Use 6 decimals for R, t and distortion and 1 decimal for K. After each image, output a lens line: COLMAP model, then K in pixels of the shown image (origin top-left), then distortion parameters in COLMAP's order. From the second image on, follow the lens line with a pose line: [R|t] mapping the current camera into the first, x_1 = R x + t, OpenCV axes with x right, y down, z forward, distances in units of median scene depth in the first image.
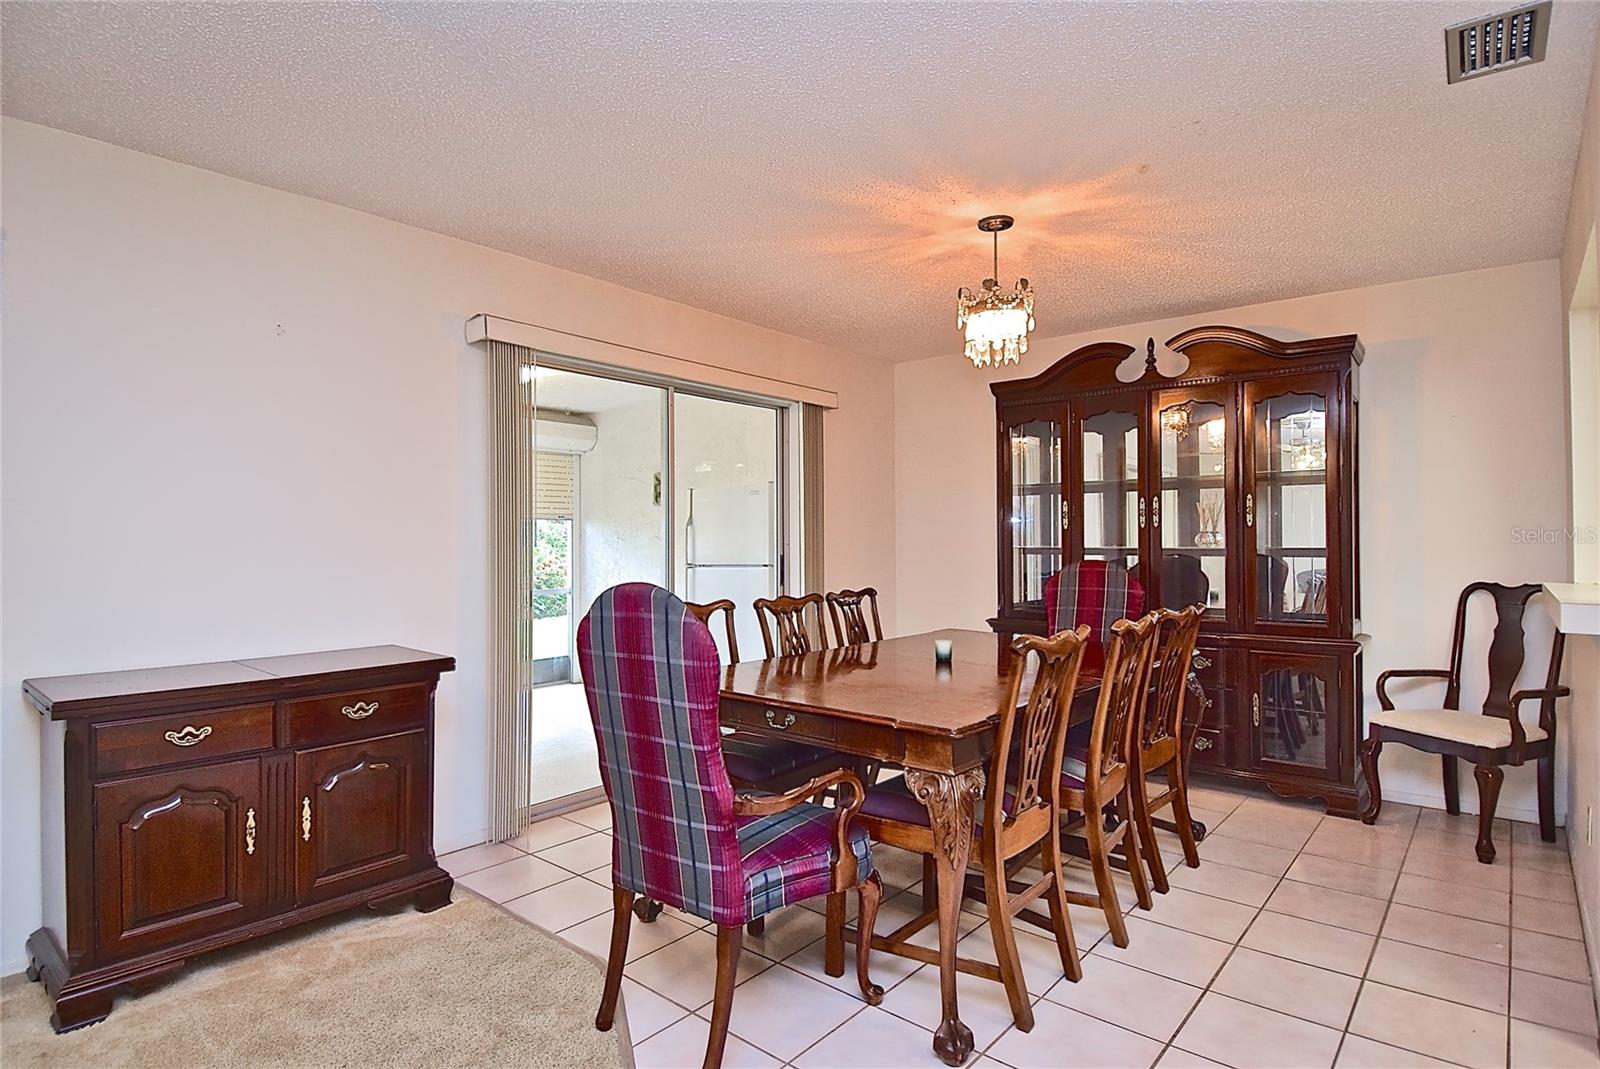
lens RADIAL K [[833.5, 0, 803.4], [0, 833.5, 532.2], [0, 0, 1]] dist [0.056034, -0.060671]
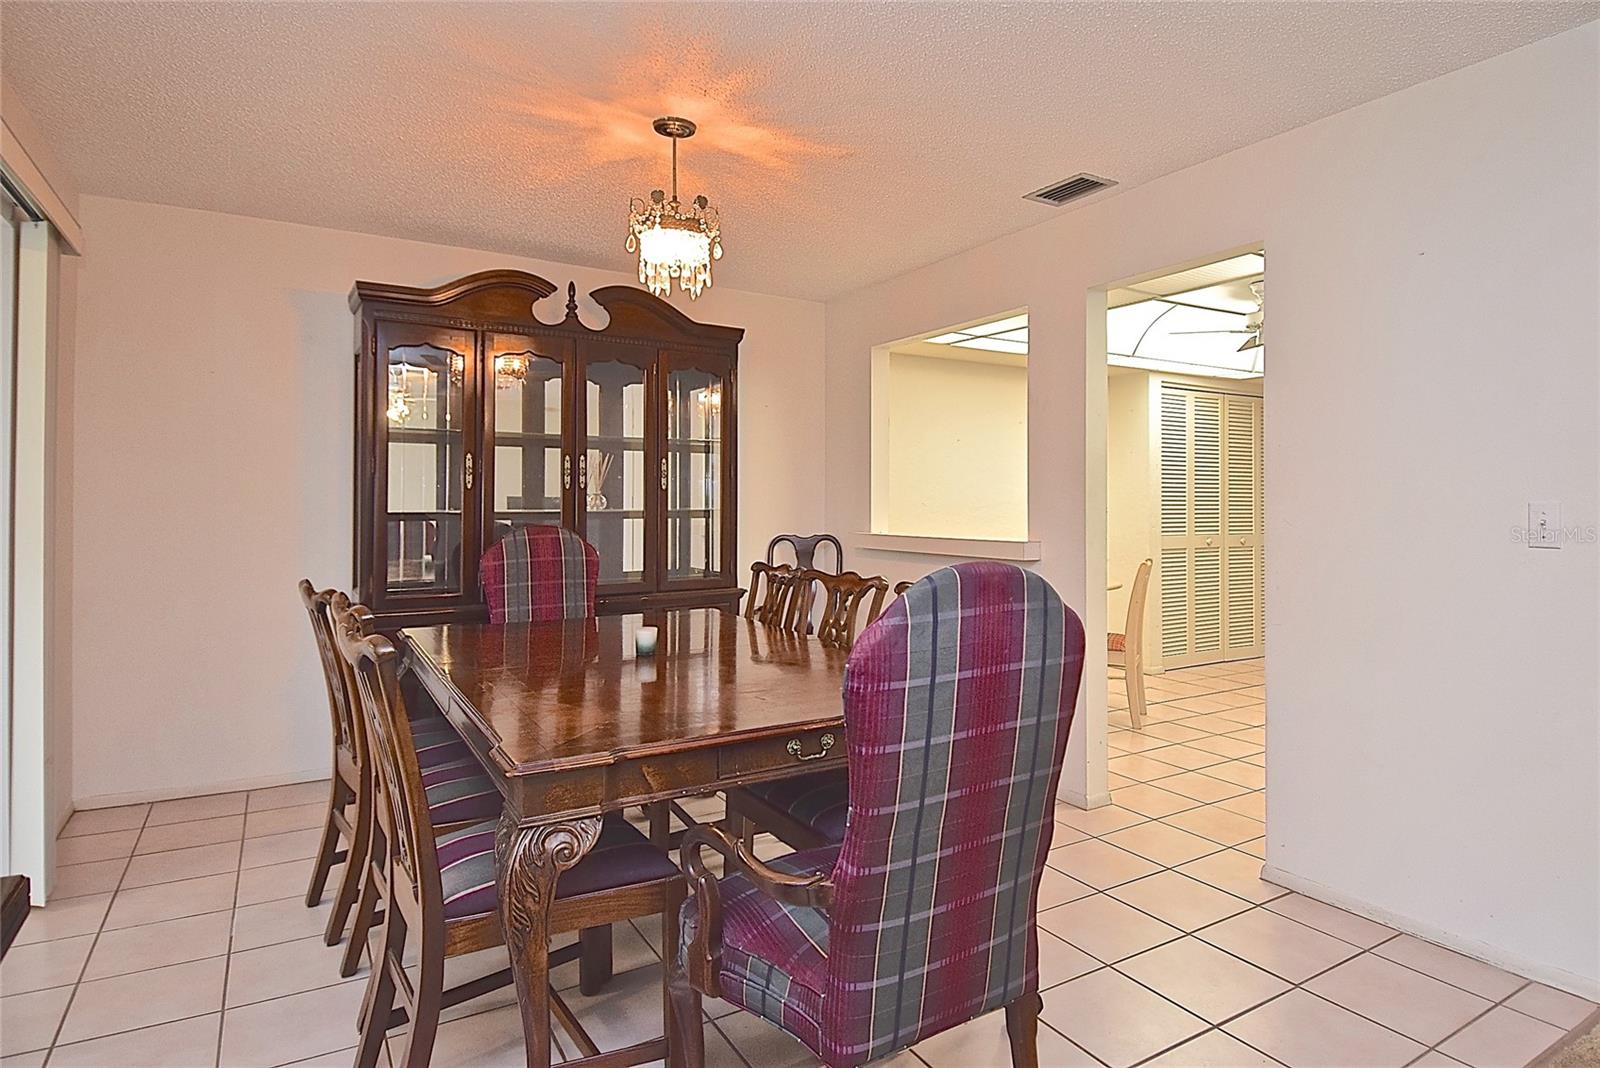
lens RADIAL K [[897.2, 0, 874.0], [0, 897.2, 495.3], [0, 0, 1]] dist [0.000330, 0.000227]
pose [[0.277604, 0.009930, 0.960644, -0.440994], [-0.009667, 0.999925, -0.007543, 0.005938], [-0.960647, -0.007193, 0.277680, 0.421112]]
